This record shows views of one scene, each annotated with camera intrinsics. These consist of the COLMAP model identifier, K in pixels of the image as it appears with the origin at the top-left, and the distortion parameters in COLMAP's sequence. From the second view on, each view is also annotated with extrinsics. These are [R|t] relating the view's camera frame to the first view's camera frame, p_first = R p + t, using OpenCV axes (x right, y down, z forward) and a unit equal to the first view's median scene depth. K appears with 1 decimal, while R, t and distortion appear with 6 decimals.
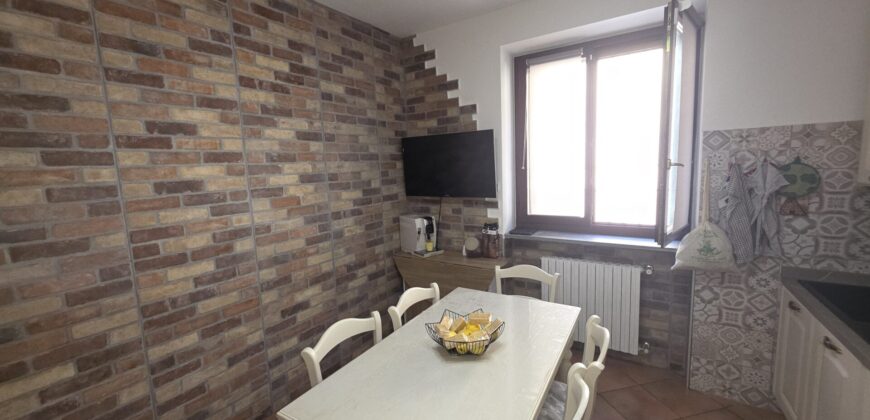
lens RADIAL K [[348.0, 0, 436.7], [0, 348.0, 205.4], [0, 0, 1]] dist [0.002271, -0.000573]
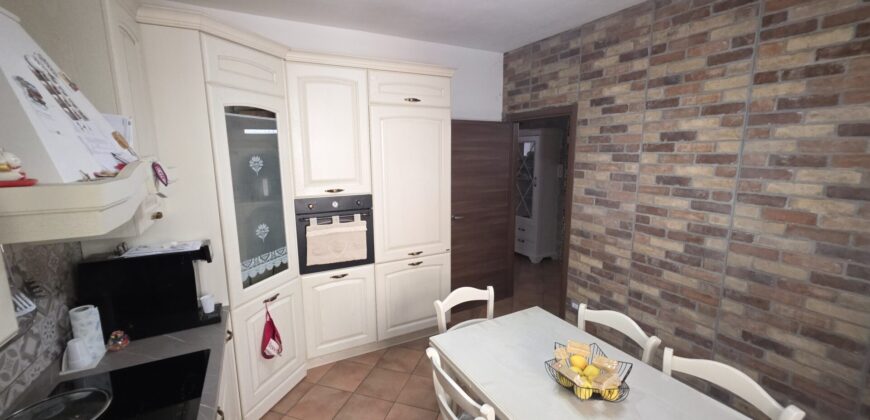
lens RADIAL K [[348.0, 0, 436.5], [0, 348.0, 211.2], [0, 0, 1]] dist [0.002271, -0.000573]
pose [[-0.501075, 0.184139, -0.845587, 0.790699], [-0.082078, 0.962584, 0.258254, -0.195474], [0.861503, 0.198808, -0.467213, 0.811883]]
